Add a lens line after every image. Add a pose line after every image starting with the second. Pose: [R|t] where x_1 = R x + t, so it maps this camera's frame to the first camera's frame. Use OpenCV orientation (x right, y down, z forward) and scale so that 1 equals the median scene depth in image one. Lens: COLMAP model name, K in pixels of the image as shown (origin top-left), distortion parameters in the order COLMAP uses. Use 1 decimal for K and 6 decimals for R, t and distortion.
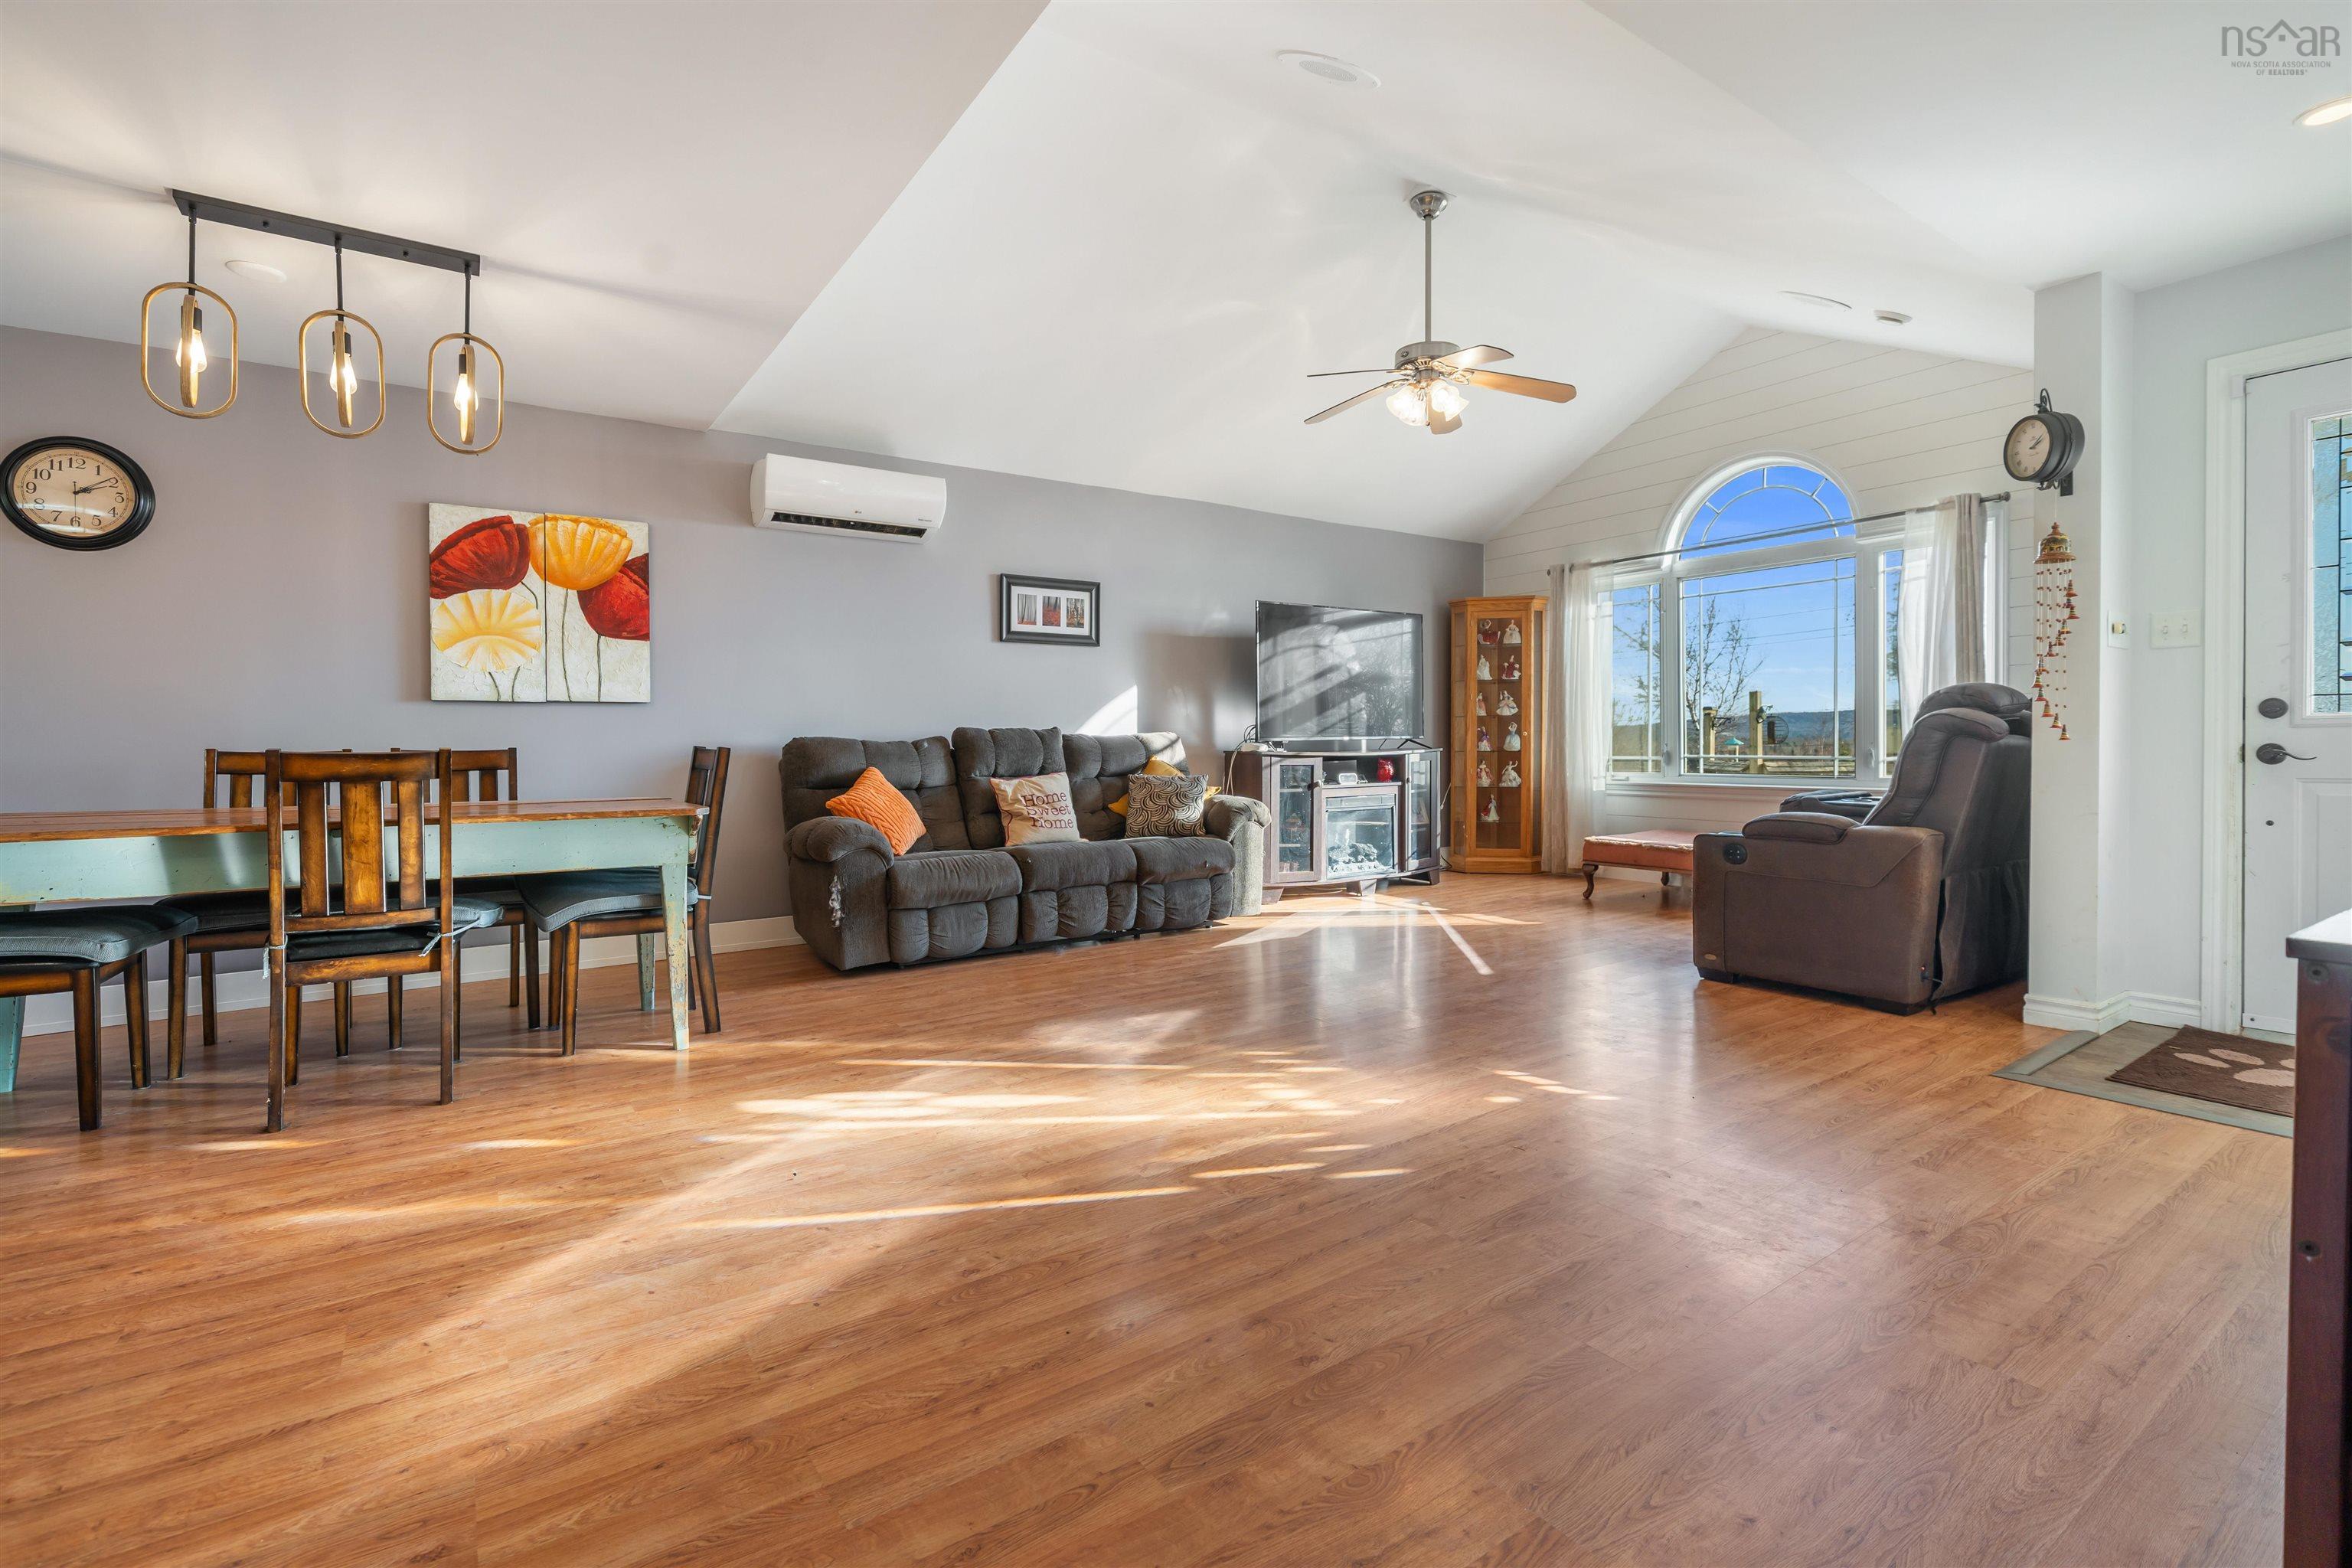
lens RADIAL K [[1044.4, 0, 1166.1], [0, 1044.4, 737.8], [0, 0, 1]] dist [-0.001221, -0.000443]
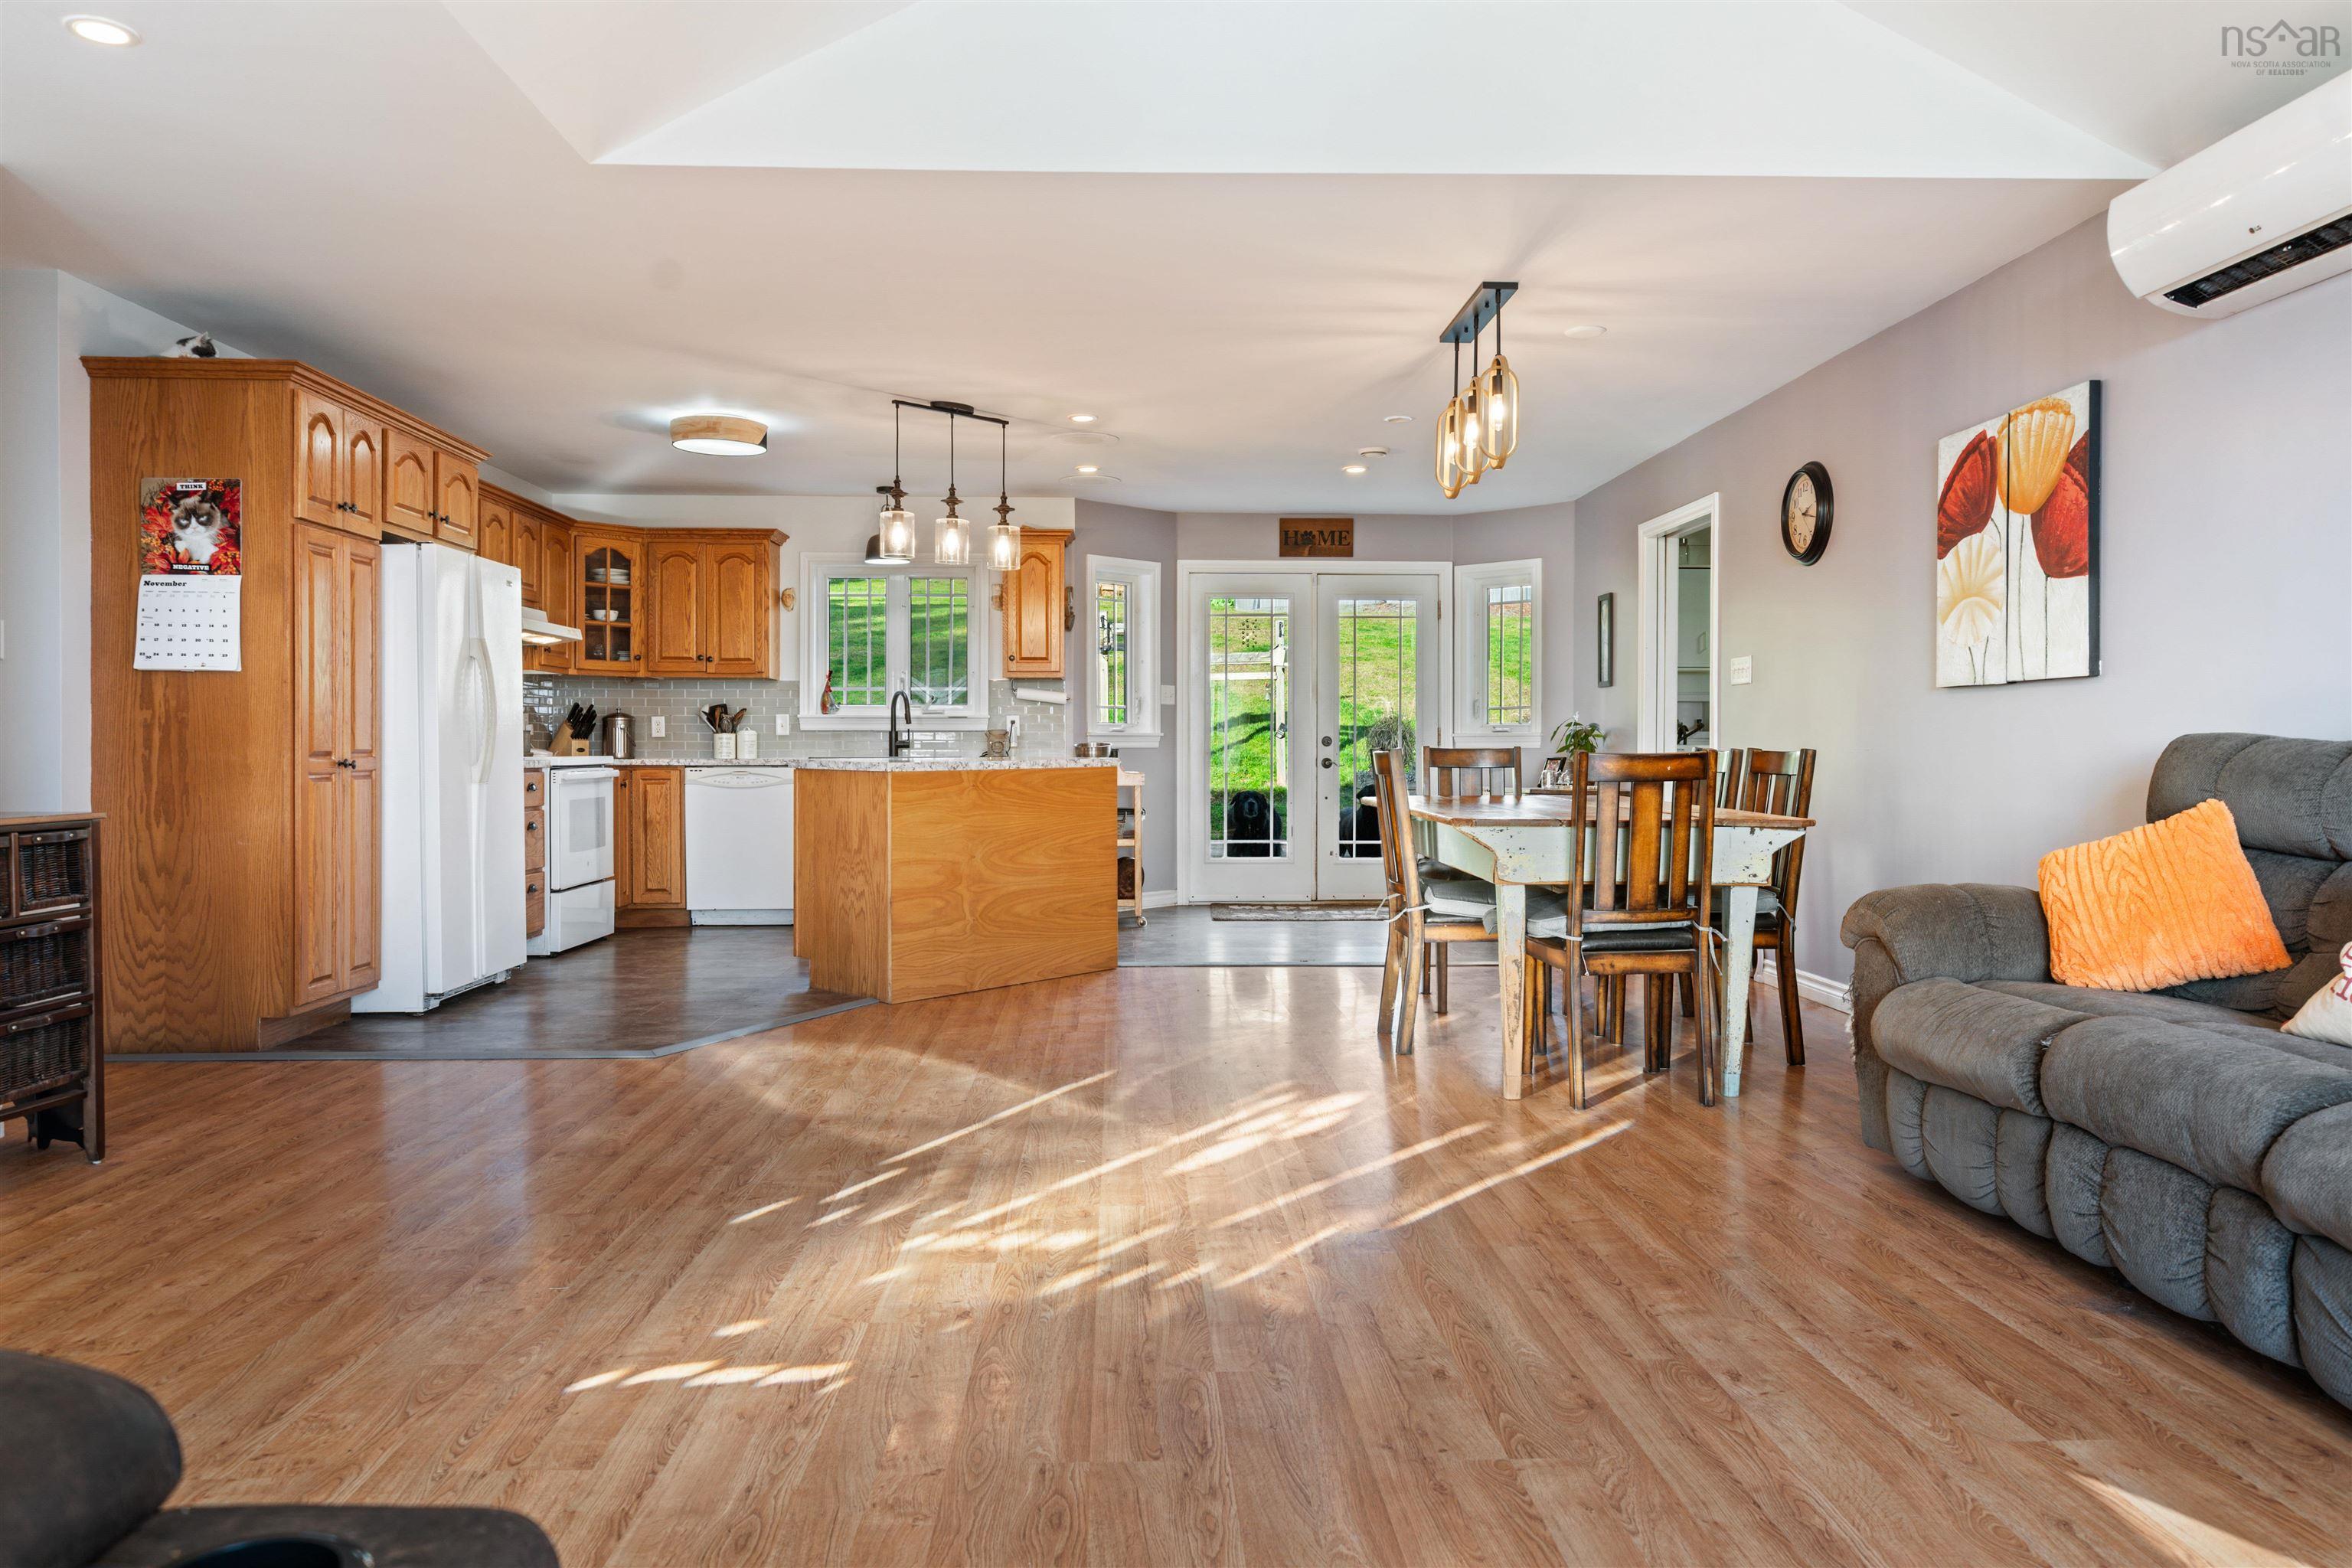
lens RADIAL K [[1570.0, 0, 1101.6], [0, 1570.0, 789.7], [0, 0, 1]] dist [0.003372, 0.002478]
pose [[-0.570071, 0.029146, -0.821078, 0.607157], [0.010117, 0.999544, 0.028456, 0.000900], [0.821533, 0.007915, -0.570106, 1.081235]]
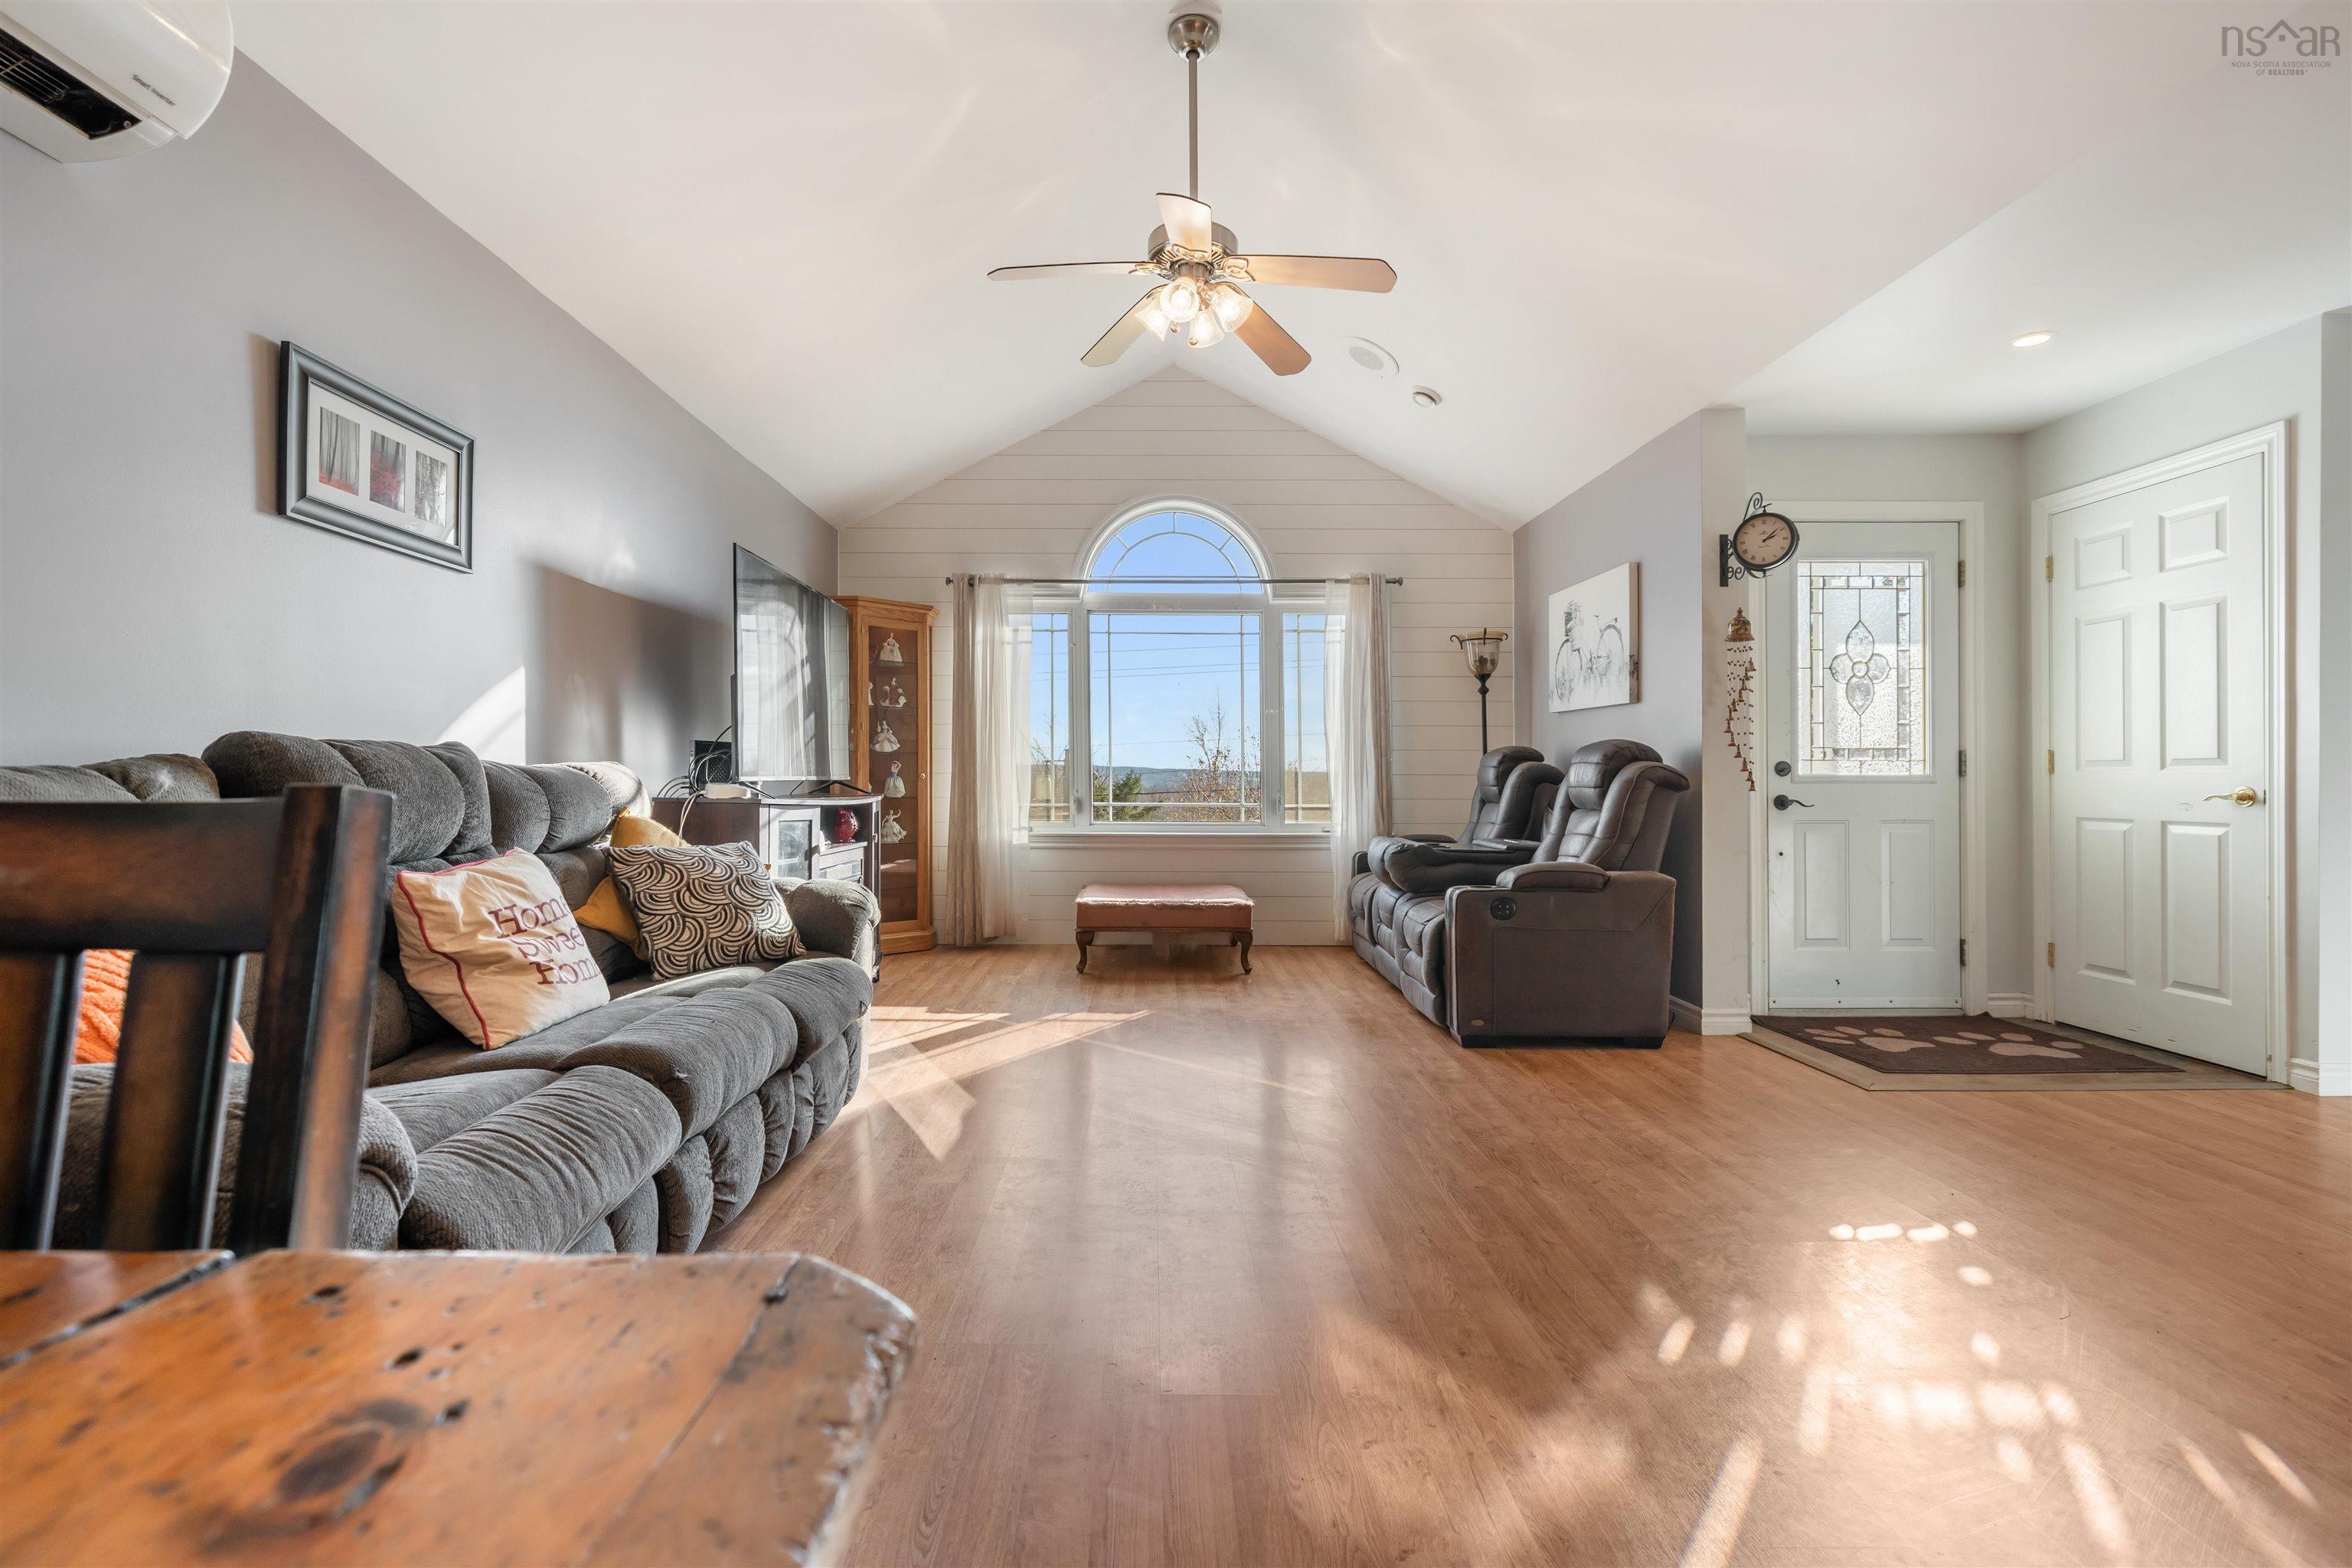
lens RADIAL K [[1061.6, 0, 1159.1], [0, 1061.6, 780.8], [0, 0, 1]] dist [-0.001612, -0.000322]
pose [[0.560308, 0.014001, 0.828166, -0.377911], [-0.013521, 0.999879, -0.007756, 0.006284], [-0.828174, -0.006851, 0.560430, 0.641267]]
